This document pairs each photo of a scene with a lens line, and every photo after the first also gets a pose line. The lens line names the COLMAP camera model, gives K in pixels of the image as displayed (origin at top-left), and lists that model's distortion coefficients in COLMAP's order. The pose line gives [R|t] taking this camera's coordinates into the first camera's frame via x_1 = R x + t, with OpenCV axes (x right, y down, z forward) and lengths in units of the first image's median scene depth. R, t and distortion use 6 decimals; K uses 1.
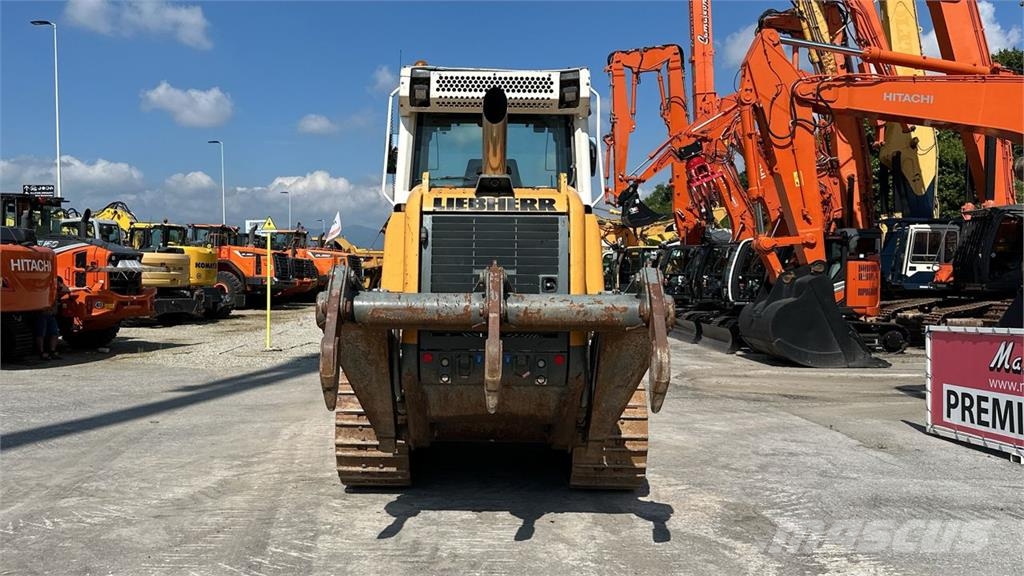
lens RADIAL K [[881.7, 0, 460.6], [0, 881.7, 331.2], [0, 0, 1]] dist [0.132612, -0.214153]
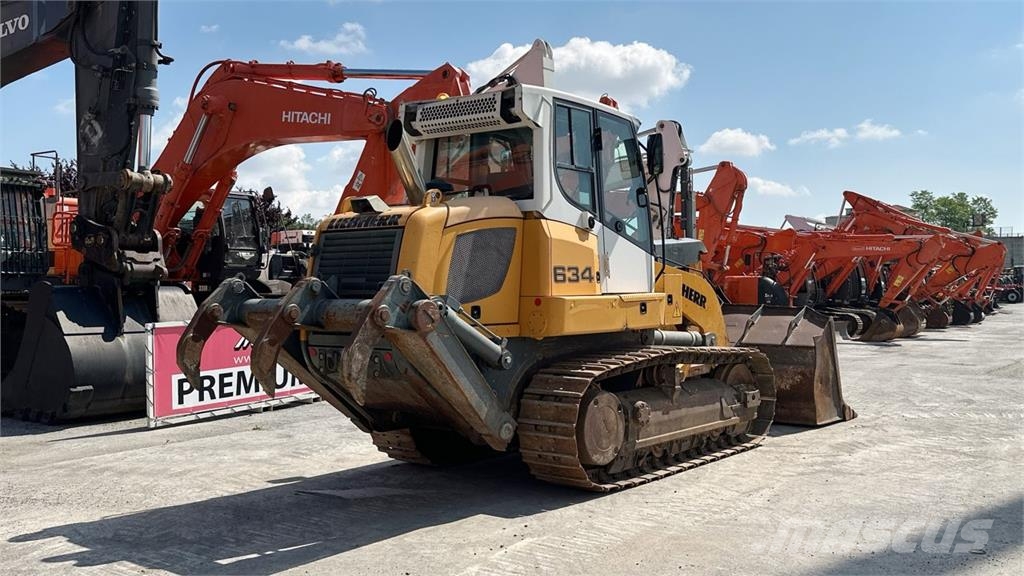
lens RADIAL K [[929.6, 0, 549.0], [0, 929.6, 286.6], [0, 0, 1]] dist [0.161372, -0.278842]
pose [[-0.839574, -0.007531, 0.543193, -0.279190], [0.026843, 0.998107, 0.055327, -0.059963], [-0.542582, 0.061032, -0.837783, 1.038244]]
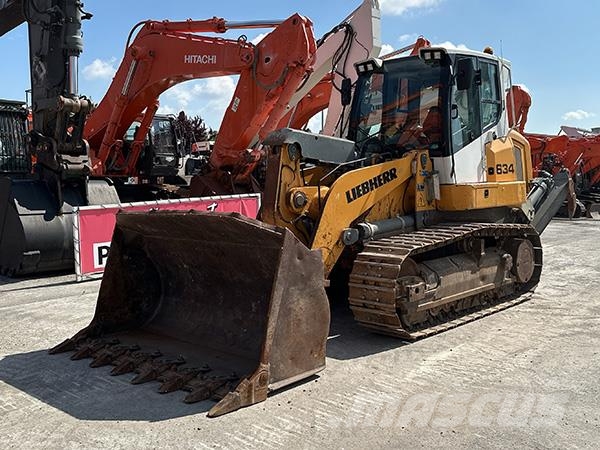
lens RADIAL K [[620.3, 0, 306.7], [0, 620.3, 215.1], [0, 0, 1]] dist [0.112958, -0.179639]
pose [[-0.757726, -0.041236, 0.651269, -0.253965], [0.038699, 0.993406, 0.107924, -0.054416], [-0.651424, 0.106981, -0.751133, 0.947968]]
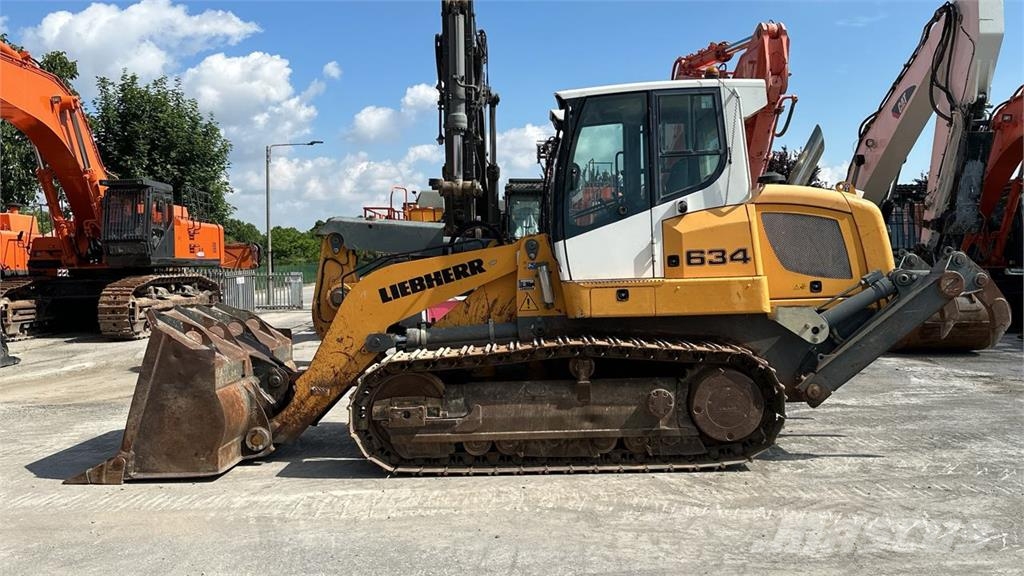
lens RADIAL K [[880.7, 0, 528.8], [0, 880.7, 290.4], [0, 0, 1]] dist [0.147077, -0.246707]
pose [[-0.039407, -0.039062, 0.998459, -0.500838], [0.070282, 0.996652, 0.041765, -0.038703], [-0.996748, 0.071820, -0.036529, 0.559657]]
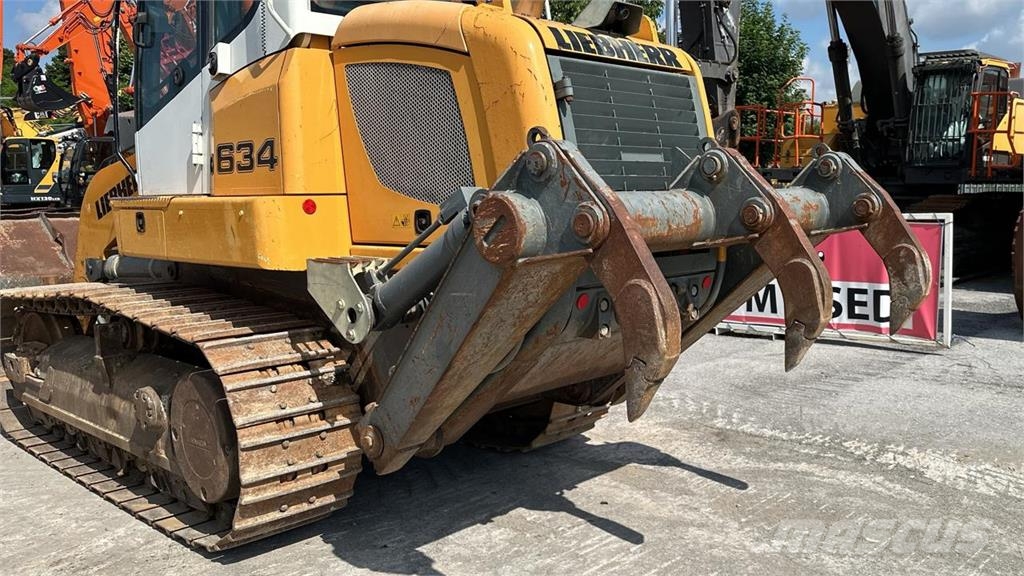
lens RADIAL K [[862.2, 0, 598.2], [0, 862.2, 304.0], [0, 0, 1]] dist [0.130479, -0.191576]
pose [[0.642918, -0.117897, 0.756807, -0.162603], [0.054444, 0.992617, 0.108381, -0.010405], [-0.763997, -0.028476, 0.644591, 0.209954]]
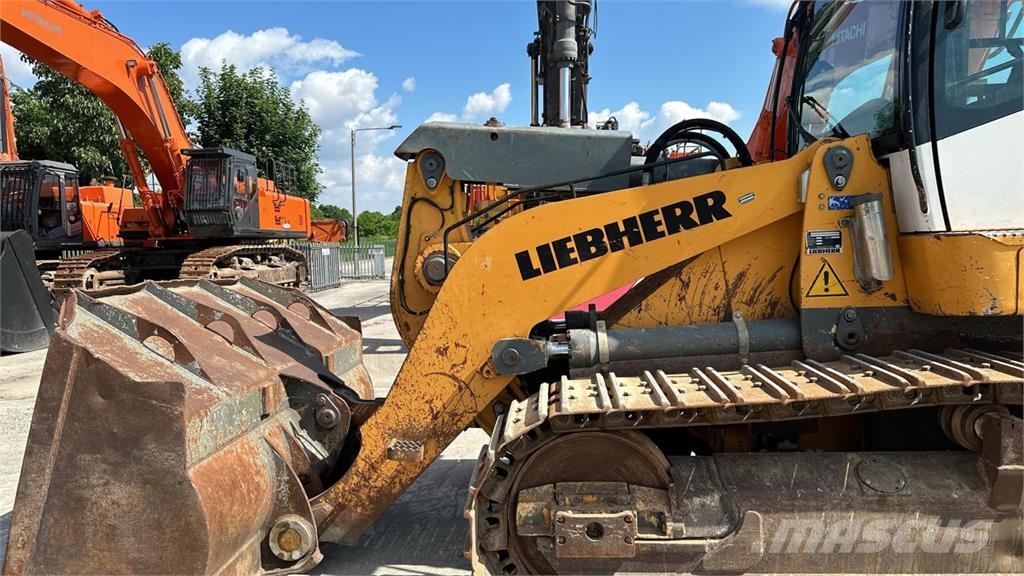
lens RADIAL K [[716.6, 0, 506.3], [0, 716.6, 291.5], [0, 0, 1]] dist [0.124854, -0.189749]
pose [[0.043858, -0.079771, 0.995848, -0.212576], [0.075141, 0.994247, 0.076333, -0.029711], [-0.996208, 0.071481, 0.049600, 0.617825]]
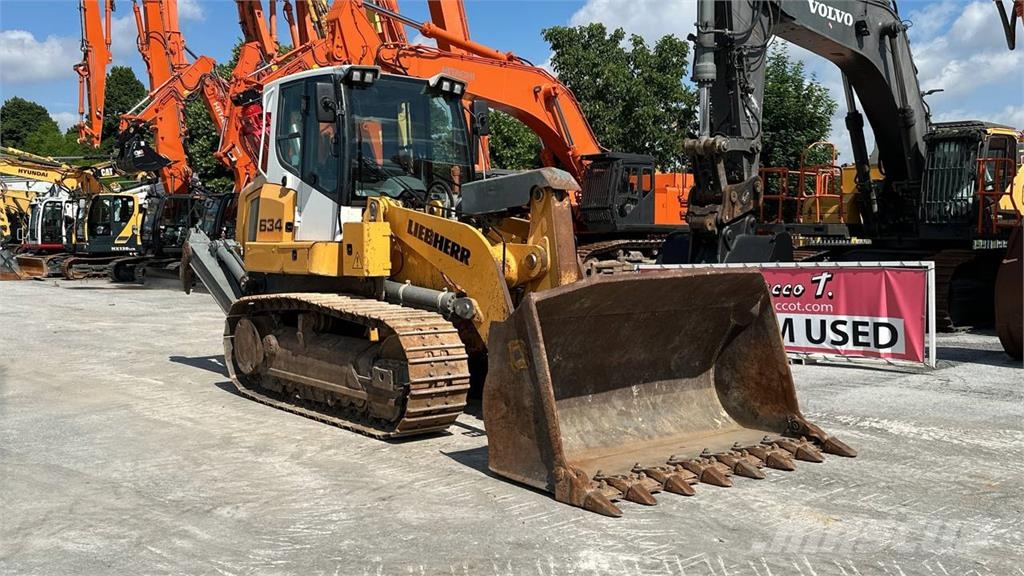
lens RADIAL K [[932.8, 0, 497.2], [0, 932.8, 285.0], [0, 0, 1]] dist [0.171111, -0.372148]
pose [[0.728991, -0.042805, 0.683183, -0.341320], [0.044242, 0.998902, 0.015378, -0.004395], [-0.683092, 0.019015, 0.730085, 0.098645]]
